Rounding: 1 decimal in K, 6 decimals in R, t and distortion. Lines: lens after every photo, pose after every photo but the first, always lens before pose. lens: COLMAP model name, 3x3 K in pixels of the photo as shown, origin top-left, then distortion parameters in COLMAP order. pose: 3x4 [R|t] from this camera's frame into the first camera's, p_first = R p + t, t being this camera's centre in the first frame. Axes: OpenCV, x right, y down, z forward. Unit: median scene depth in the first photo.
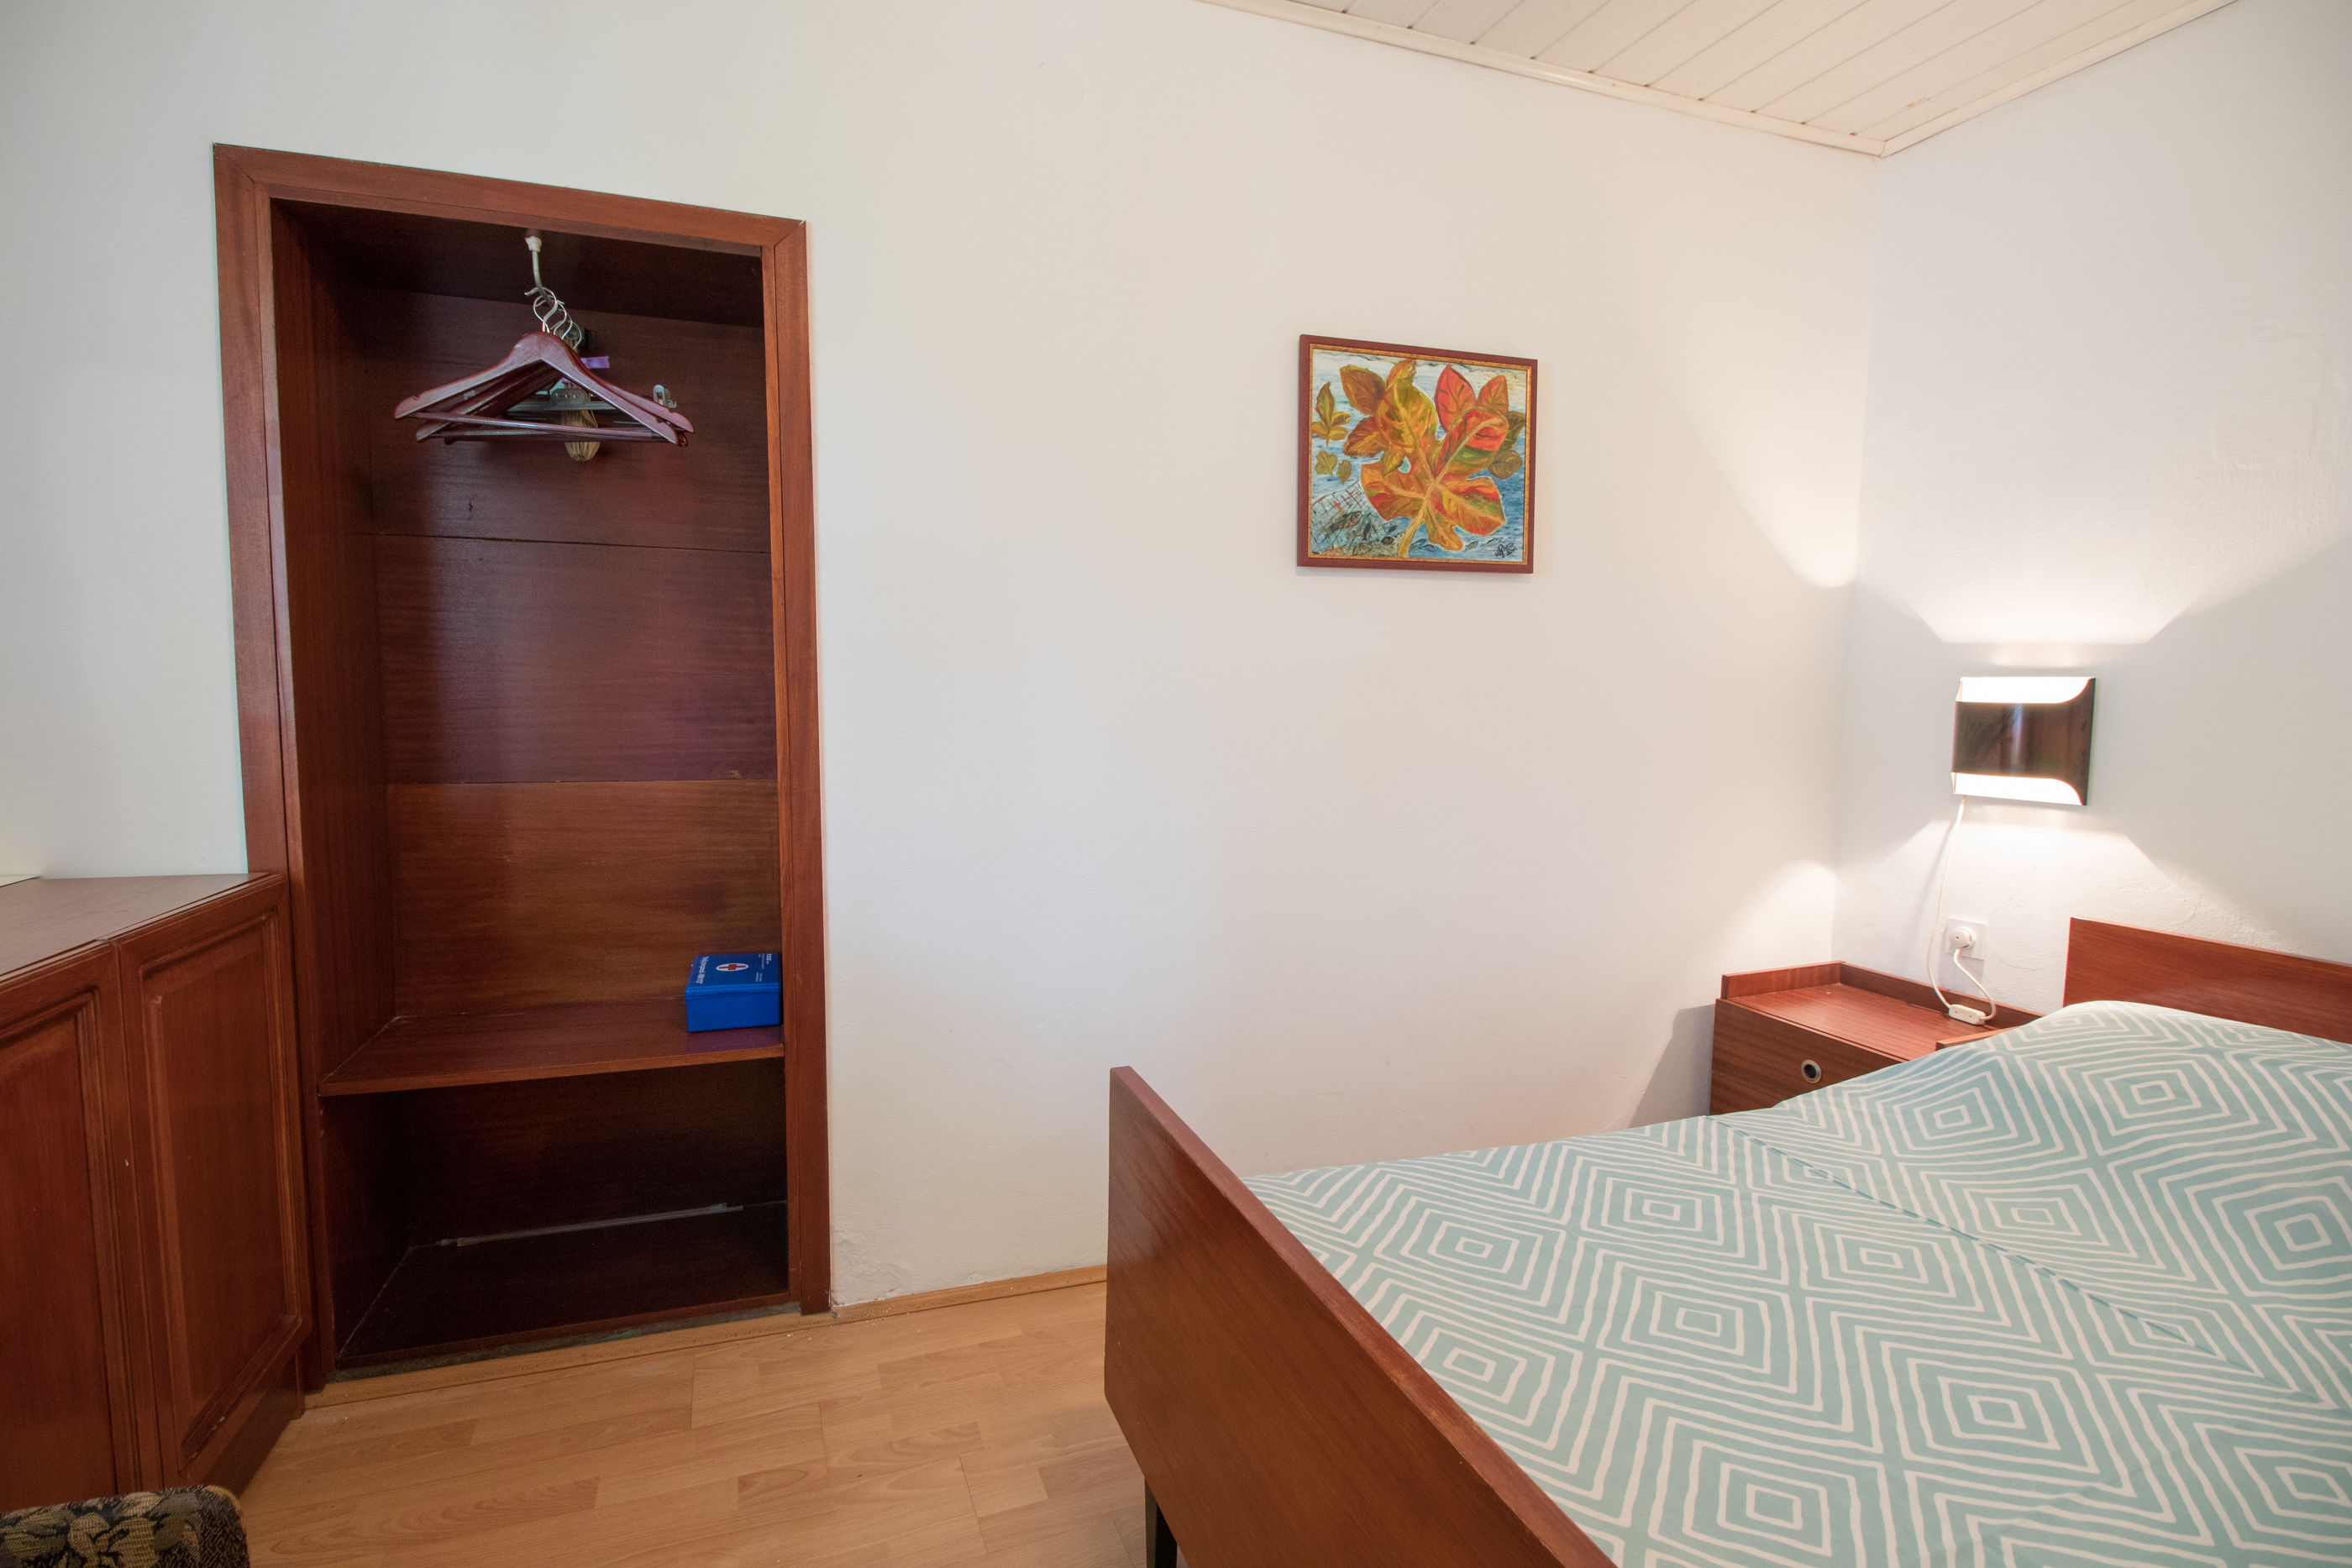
lens RADIAL K [[1085.2, 0, 1152.5], [0, 1085.2, 776.6], [0, 0, 1]] dist [-0.000593, -0.014561]
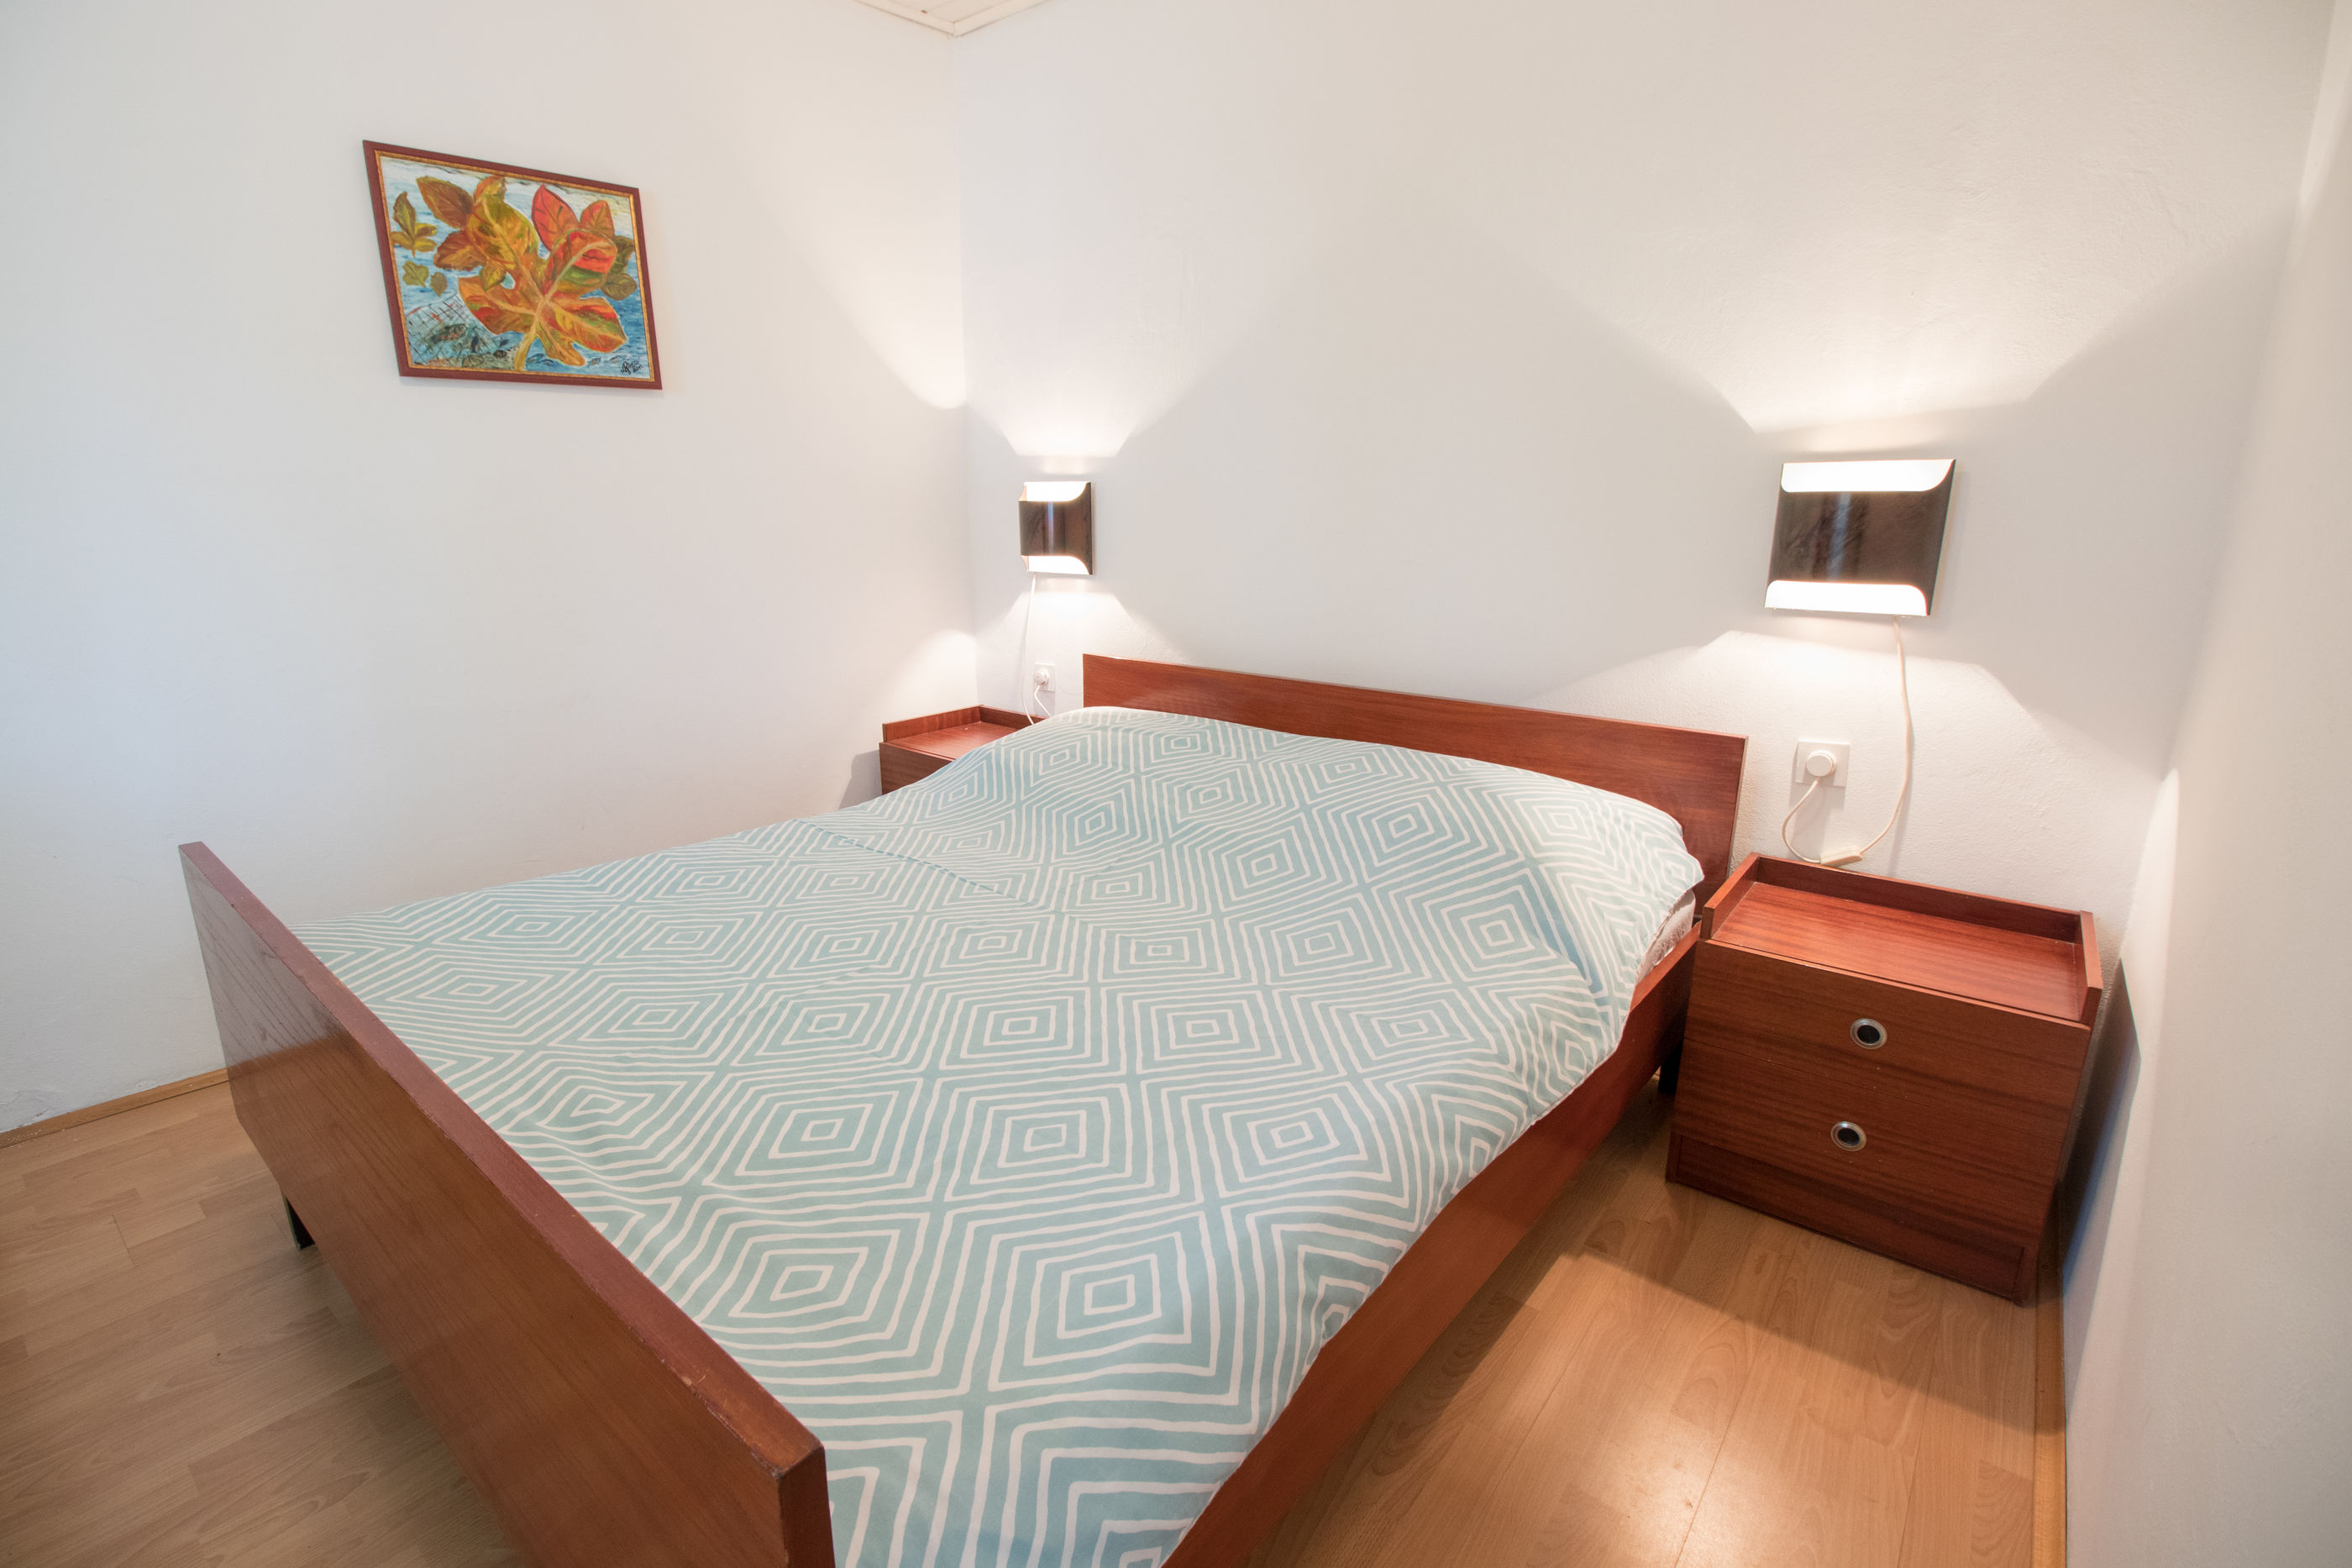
lens RADIAL K [[1085.2, 0, 1152.5], [0, 1085.2, 776.6], [0, 0, 1]] dist [-0.000593, -0.014561]
pose [[0.866618, -0.132790, 0.480979, 0.205742], [0.047940, 0.981637, 0.184637, 0.027184], [-0.496665, -0.136951, 0.857070, -0.297166]]
